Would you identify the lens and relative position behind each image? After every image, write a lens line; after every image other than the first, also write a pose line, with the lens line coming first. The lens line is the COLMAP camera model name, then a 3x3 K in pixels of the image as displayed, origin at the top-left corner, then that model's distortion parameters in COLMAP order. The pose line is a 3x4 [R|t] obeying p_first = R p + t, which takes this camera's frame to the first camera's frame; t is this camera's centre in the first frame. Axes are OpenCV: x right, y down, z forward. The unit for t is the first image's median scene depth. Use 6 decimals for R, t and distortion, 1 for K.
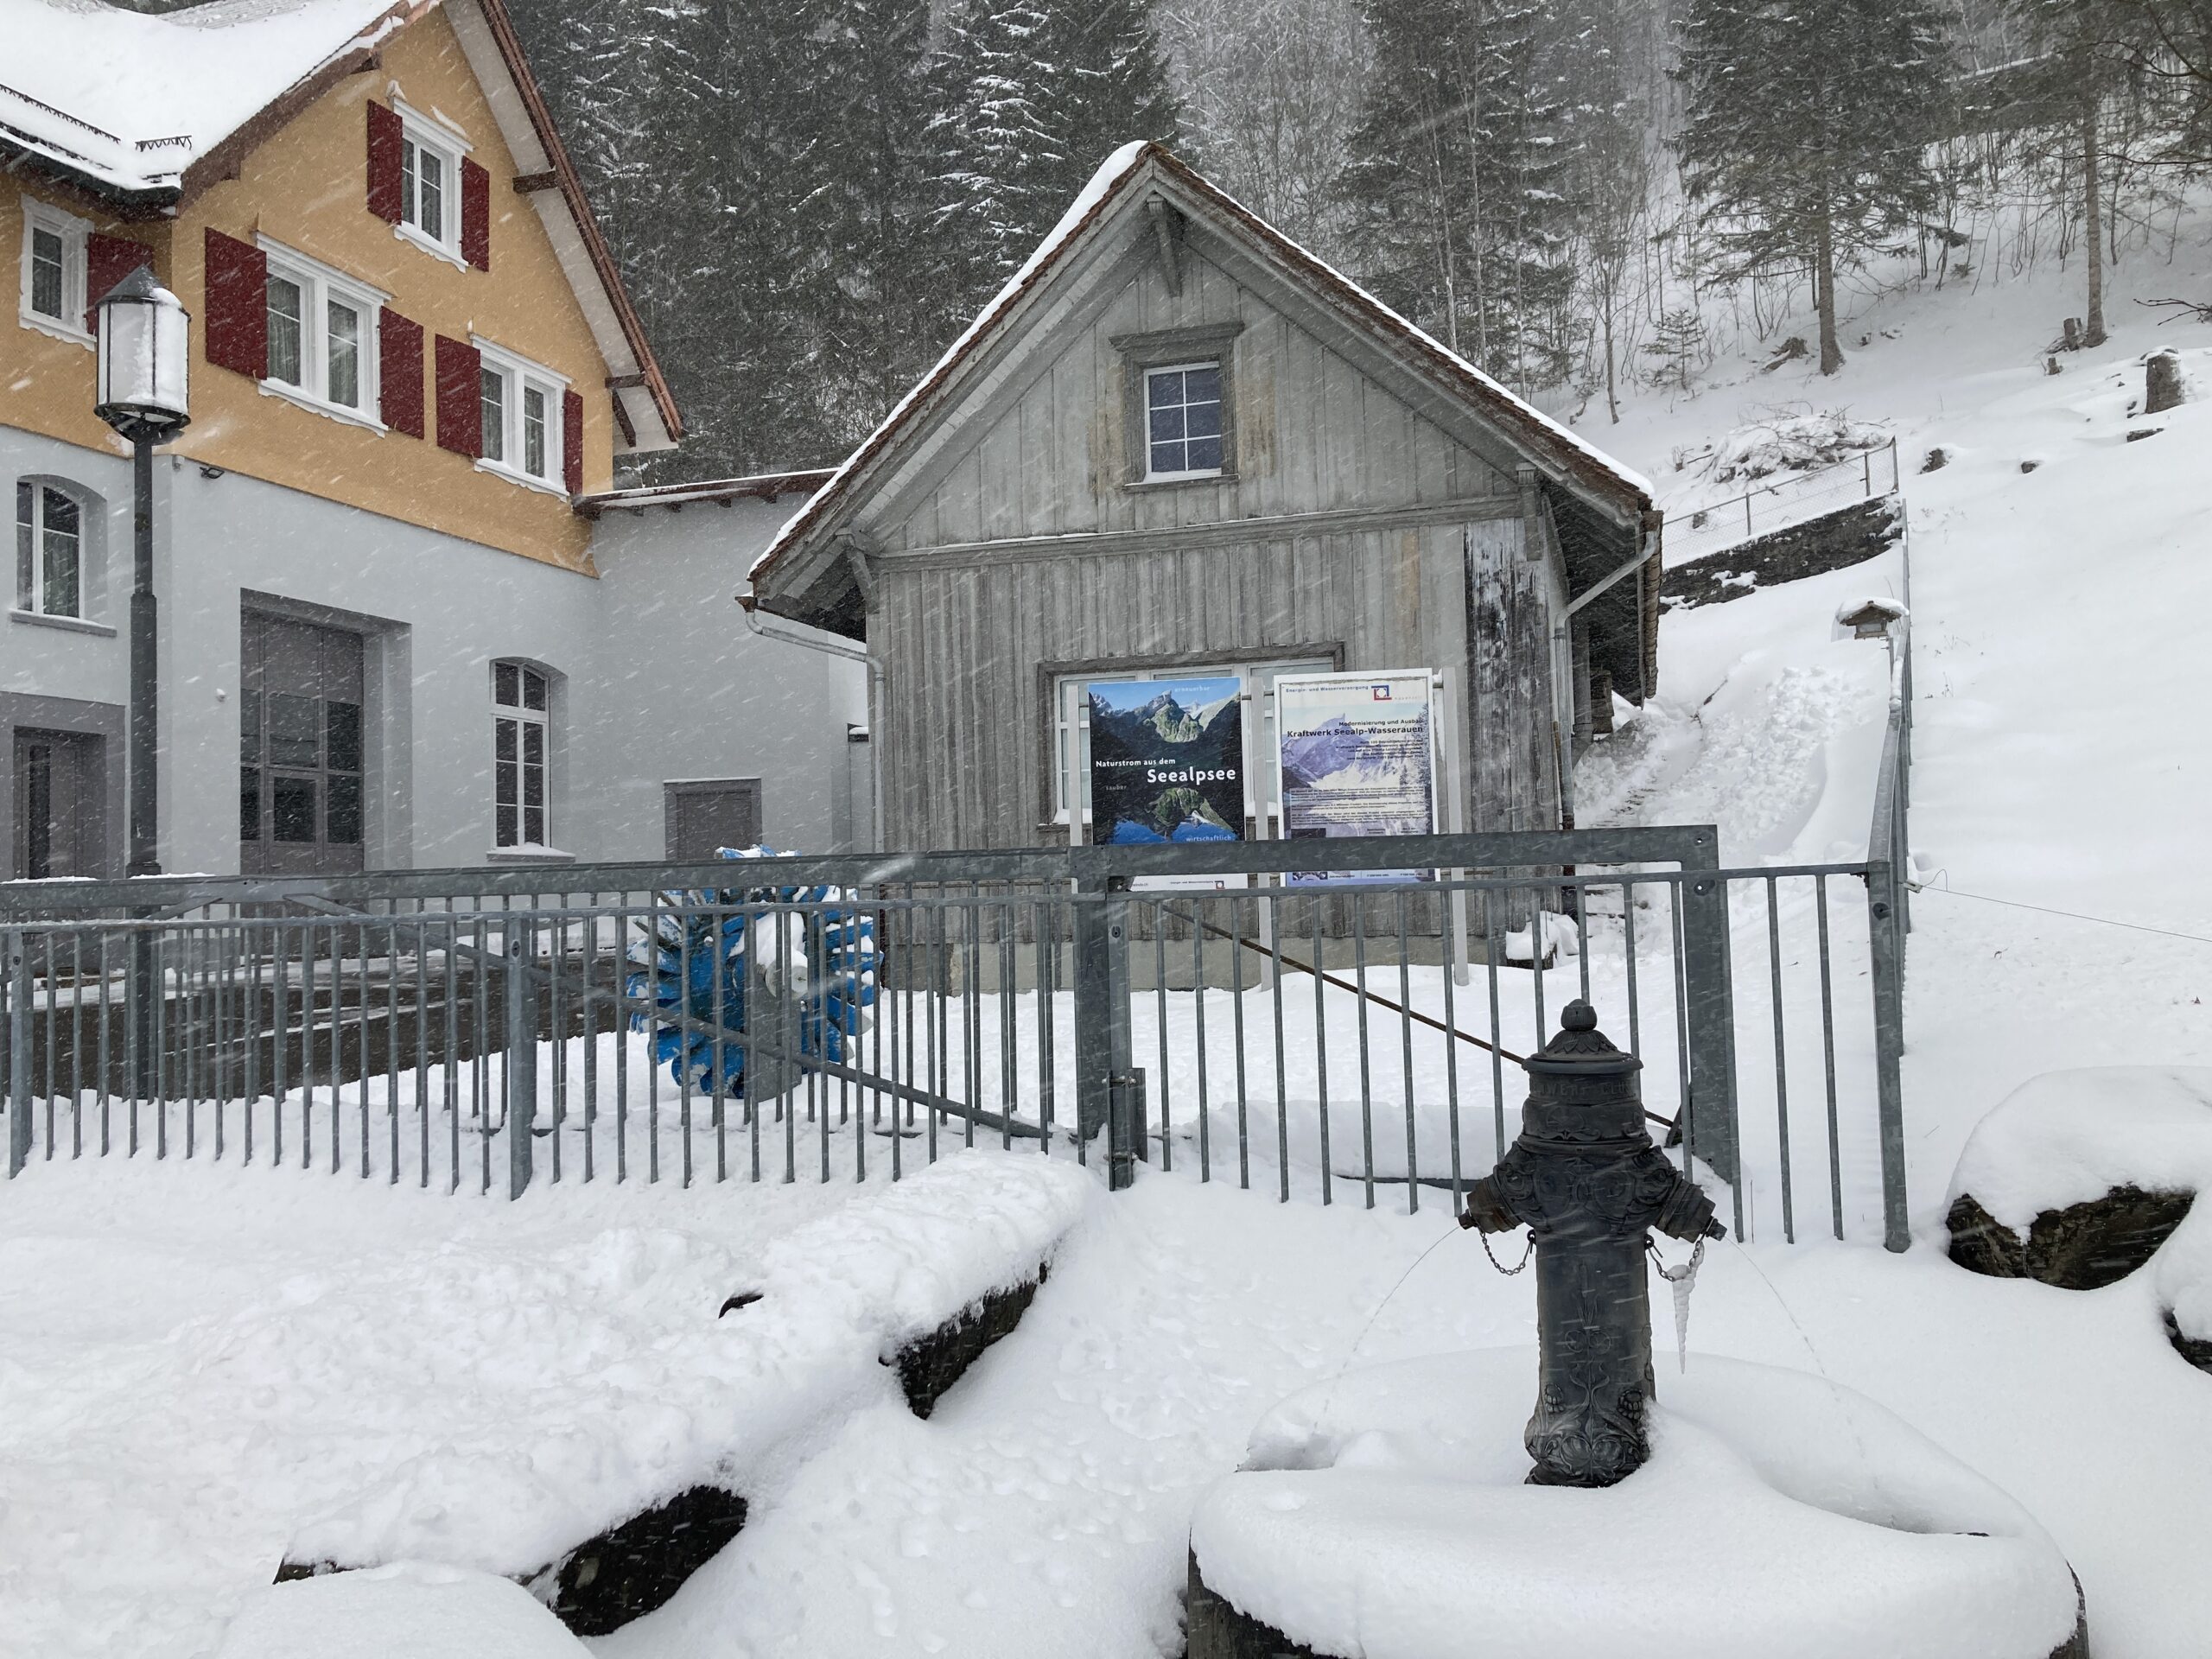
lens RADIAL K [[1844.8, 0, 1106.0], [0, 1844.8, 829.5], [0, 0, 1]] dist [0.047137, -0.109962]
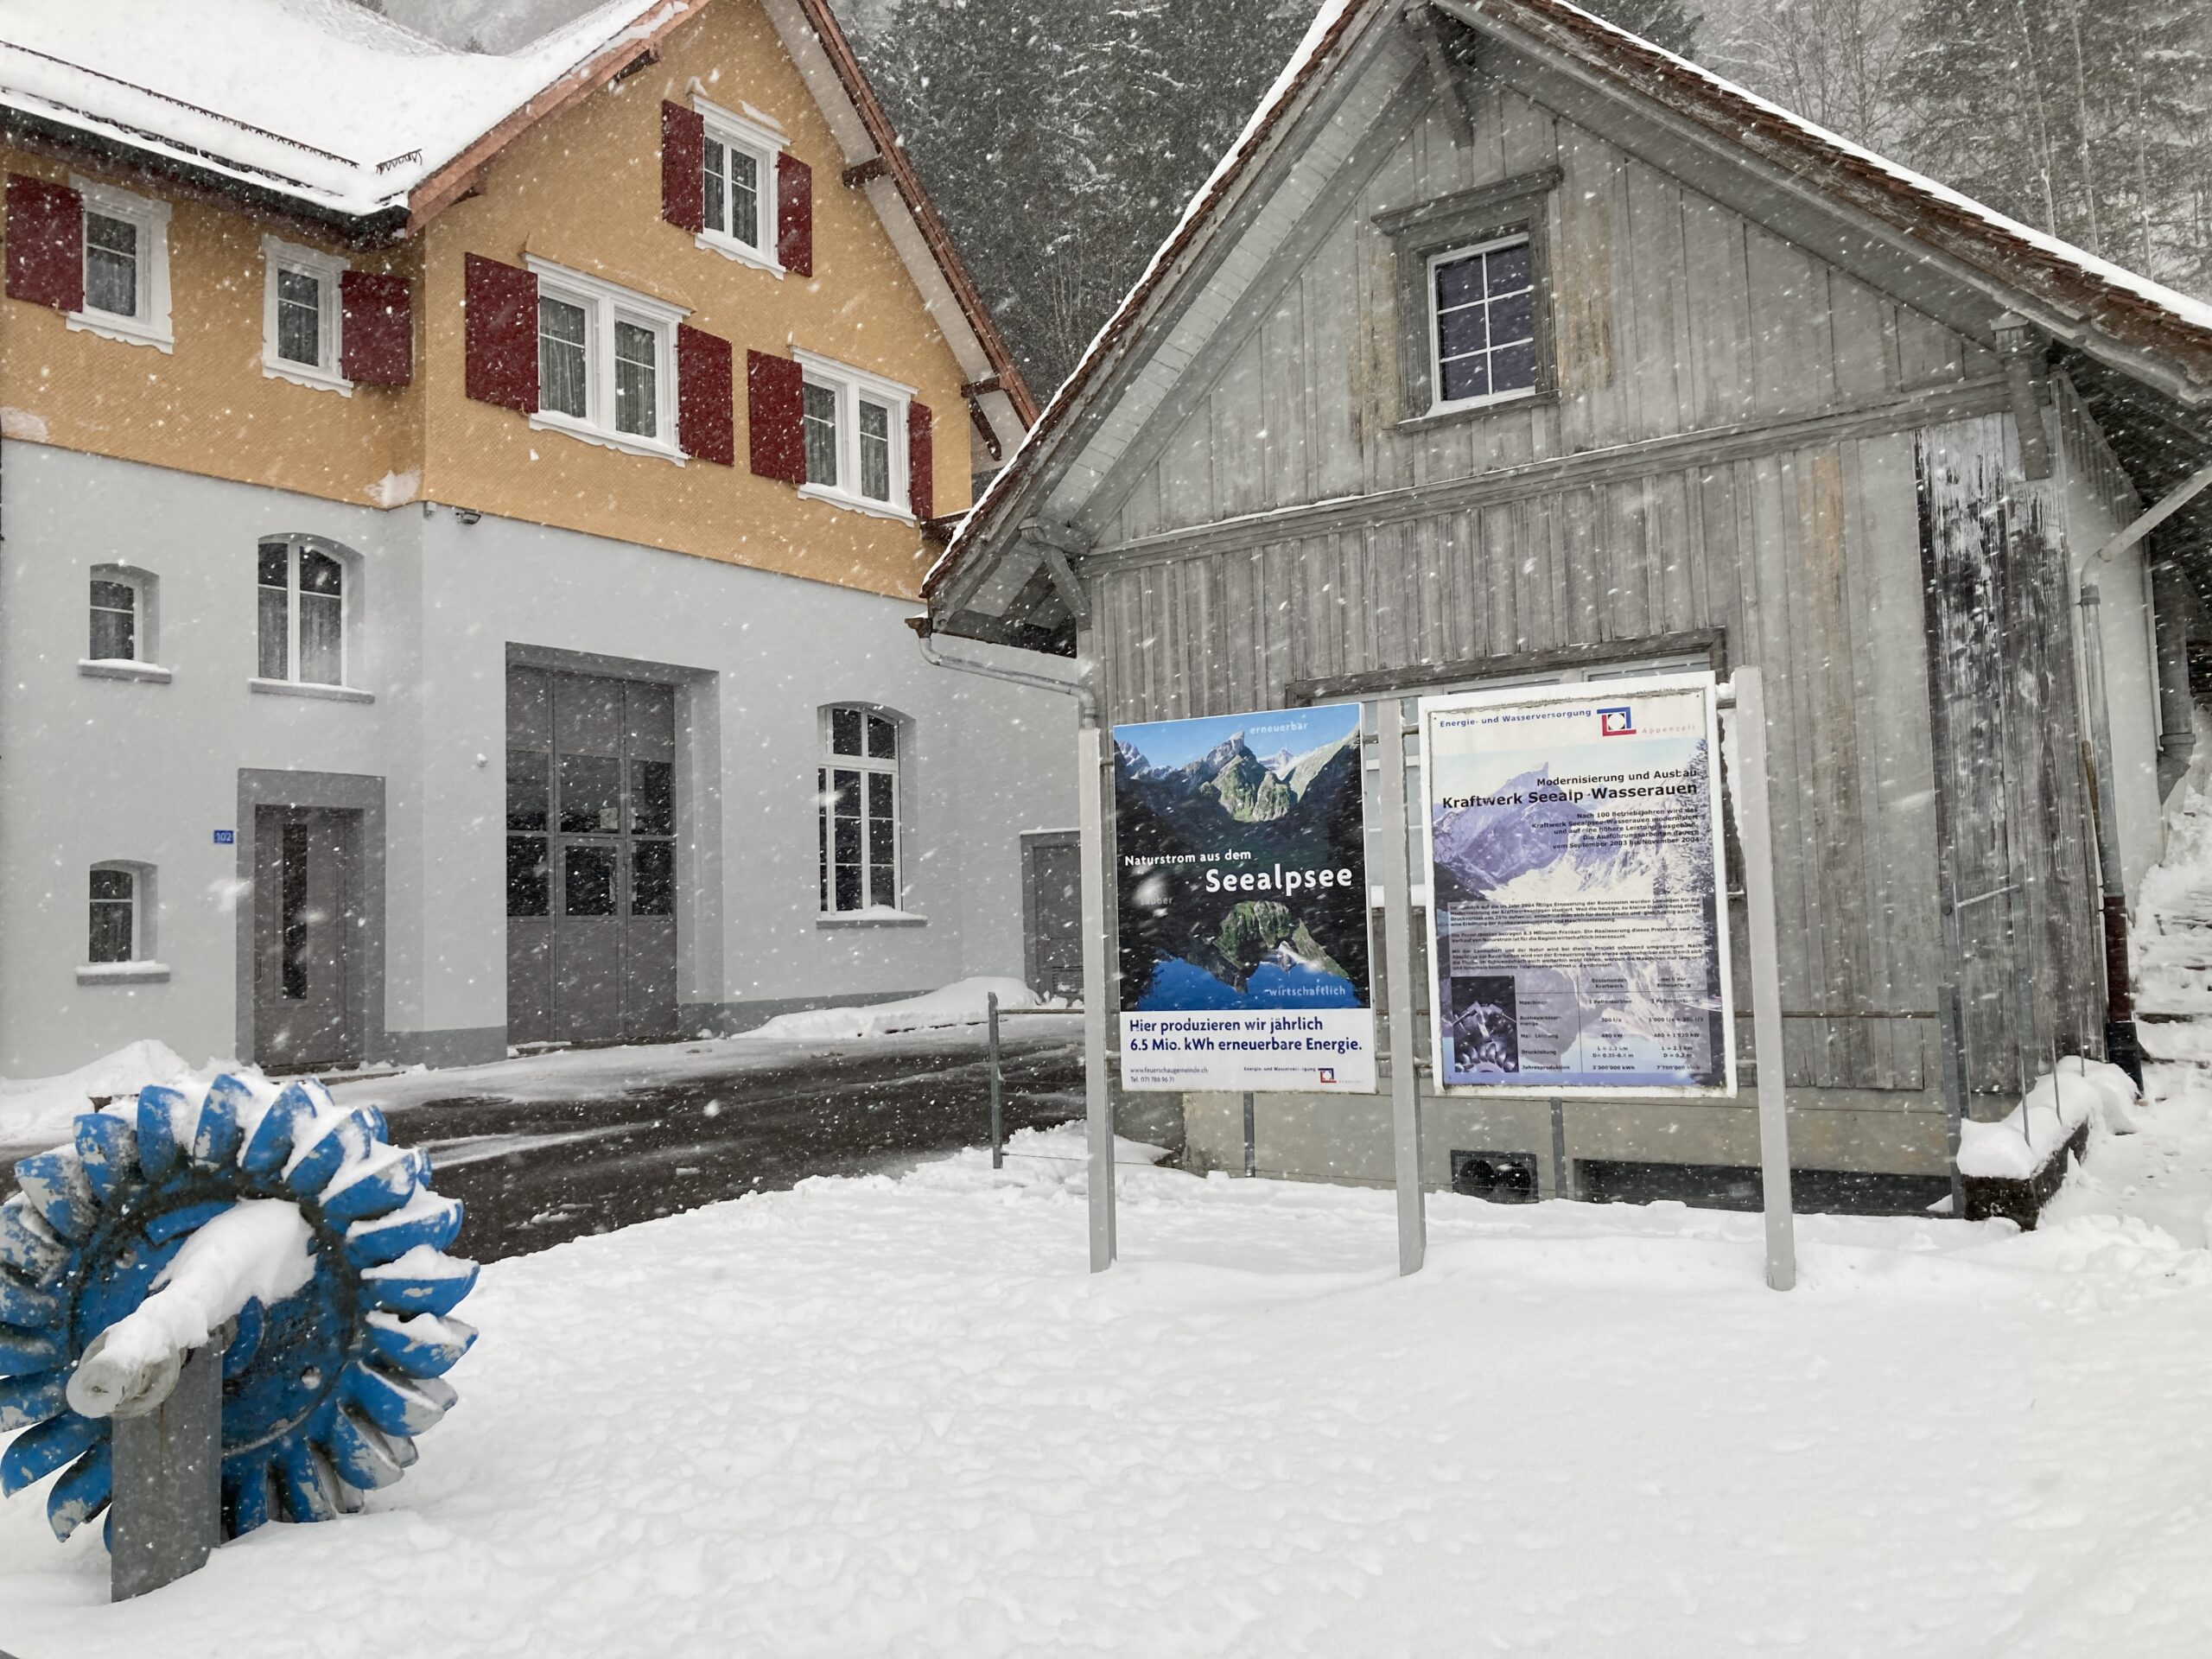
lens RADIAL K [[1813.4, 0, 1103.9], [0, 1813.4, 820.7], [0, 0, 1]] dist [-0.001274, -0.004263]
pose [[0.945002, -0.024089, -0.326176, 0.124217], [0.019919, 0.999672, -0.016119, -0.027653], [0.326457, 0.008736, 0.945172, 0.316084]]
